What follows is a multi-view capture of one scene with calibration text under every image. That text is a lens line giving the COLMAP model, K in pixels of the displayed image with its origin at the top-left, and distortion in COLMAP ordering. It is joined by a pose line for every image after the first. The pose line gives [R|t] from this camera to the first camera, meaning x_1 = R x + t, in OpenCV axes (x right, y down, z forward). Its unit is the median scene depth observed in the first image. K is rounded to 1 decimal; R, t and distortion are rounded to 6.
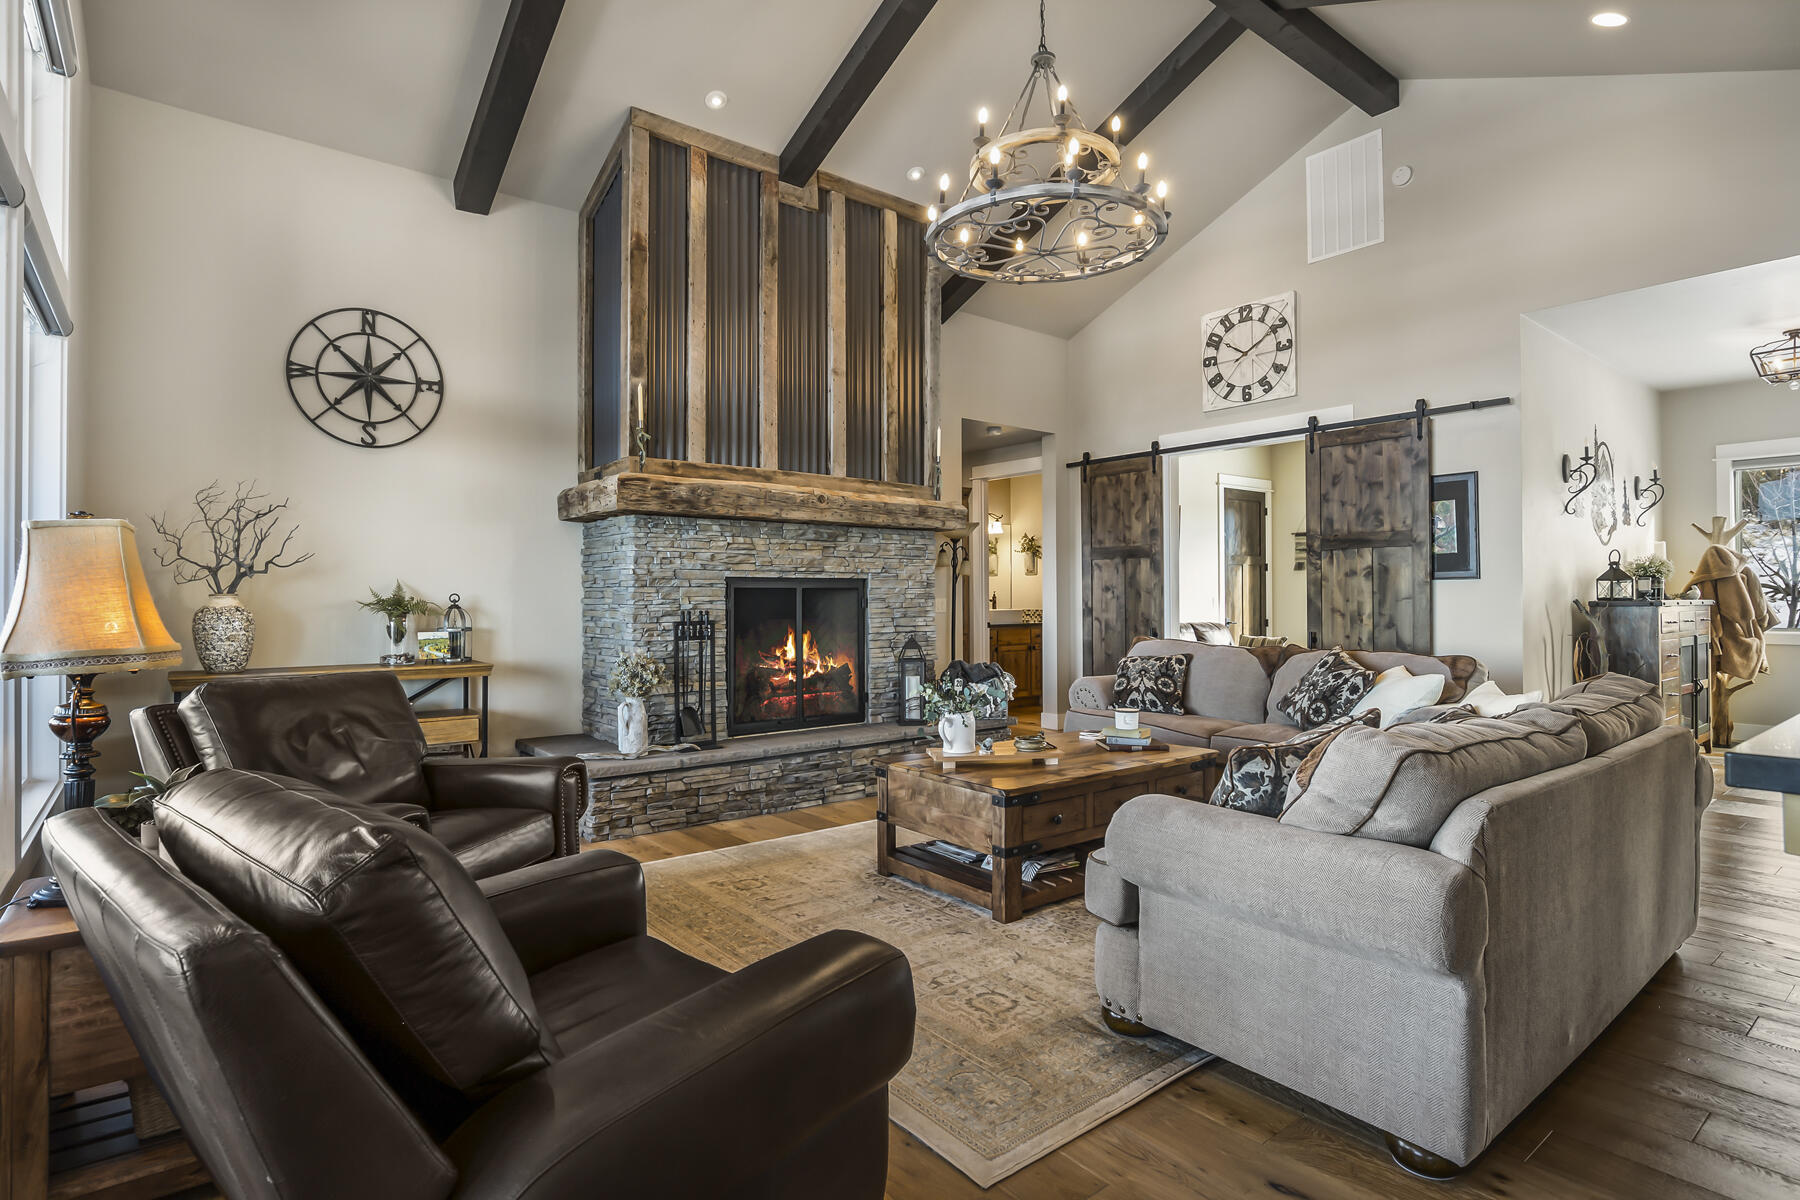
lens RADIAL K [[906.7, 0, 898.2], [0, 906.7, 587.5], [0, 0, 1]] dist [-0.015612, 0.001833]
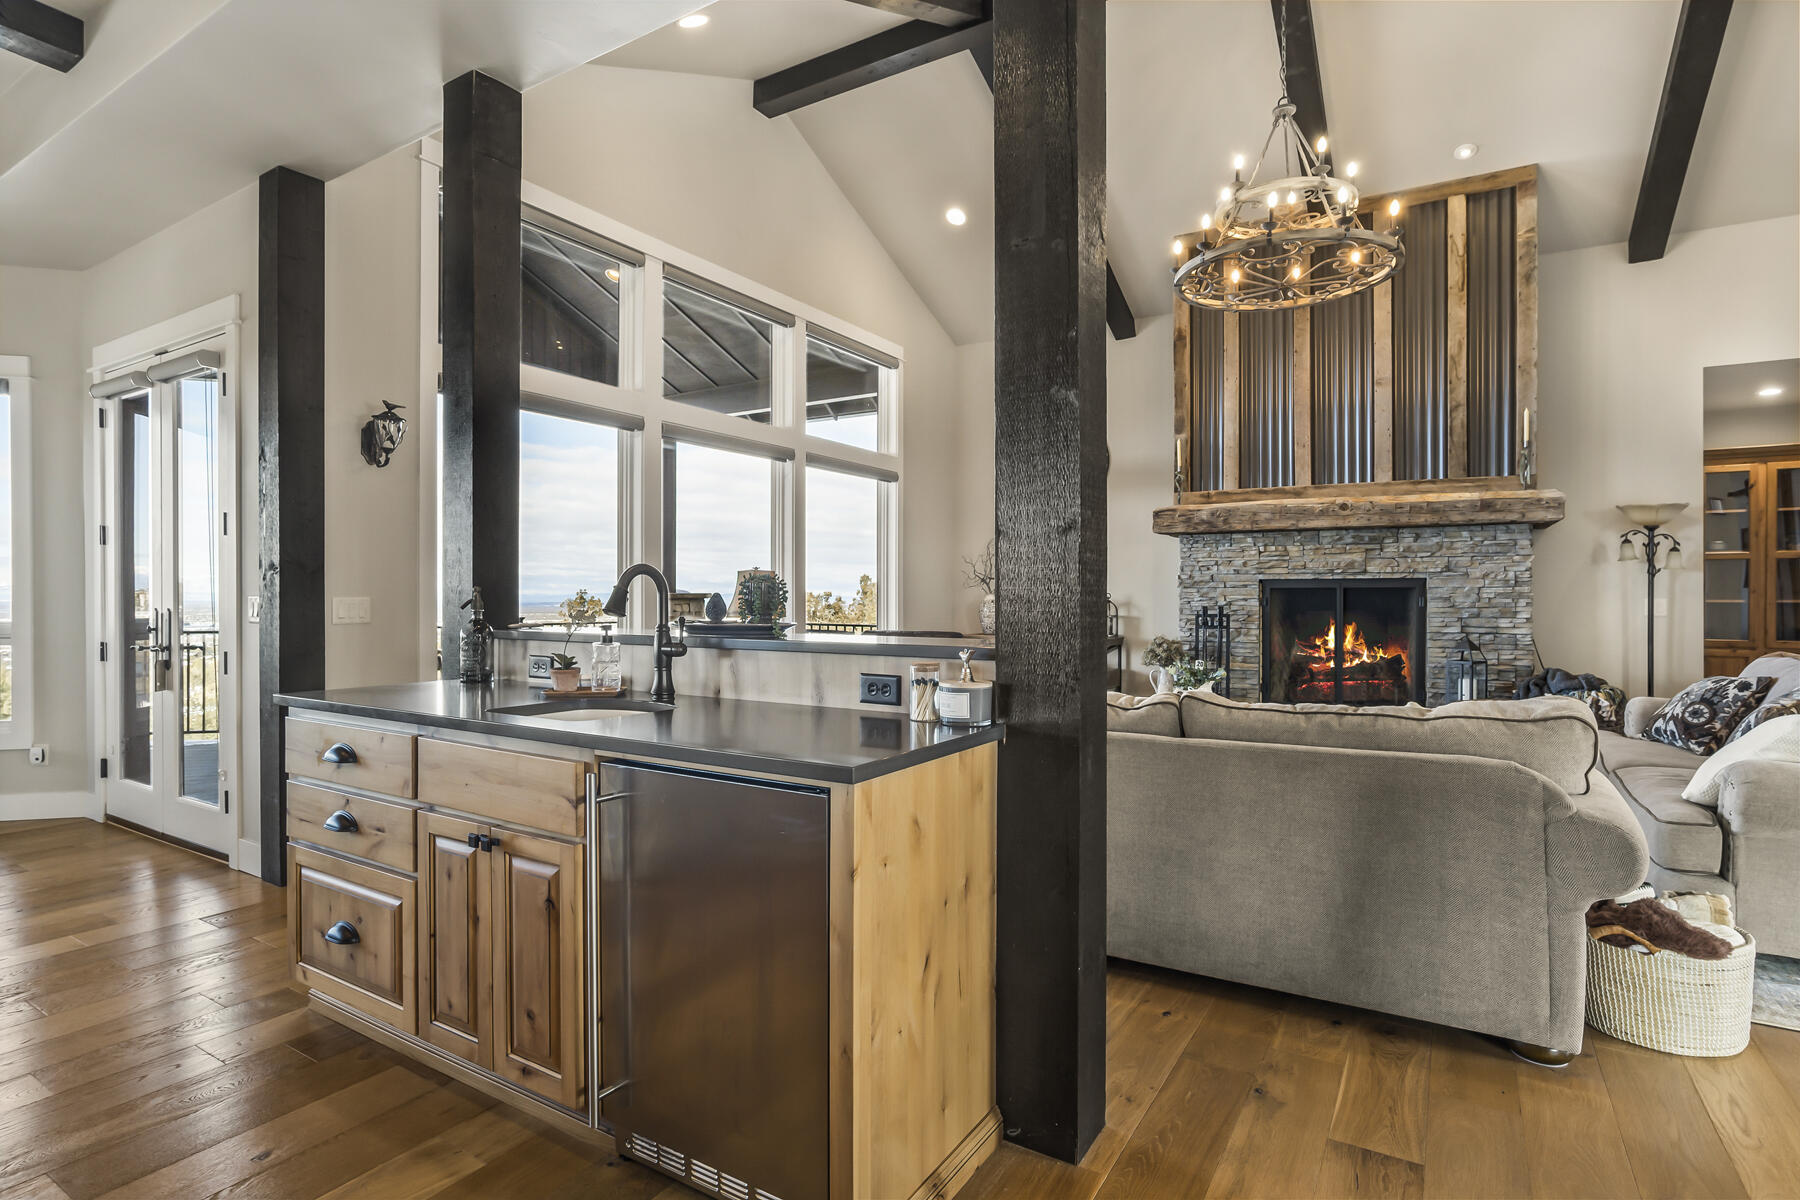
lens RADIAL K [[915.3, 0, 926.3], [0, 915.3, 602.1], [0, 0, 1]] dist [0.001334, 0.001178]
pose [[0.360563, 0.007409, -0.932705, 0.766772], [0.005154, 0.999937, 0.009935, 0.004395], [0.932721, -0.008389, 0.360502, 0.126649]]
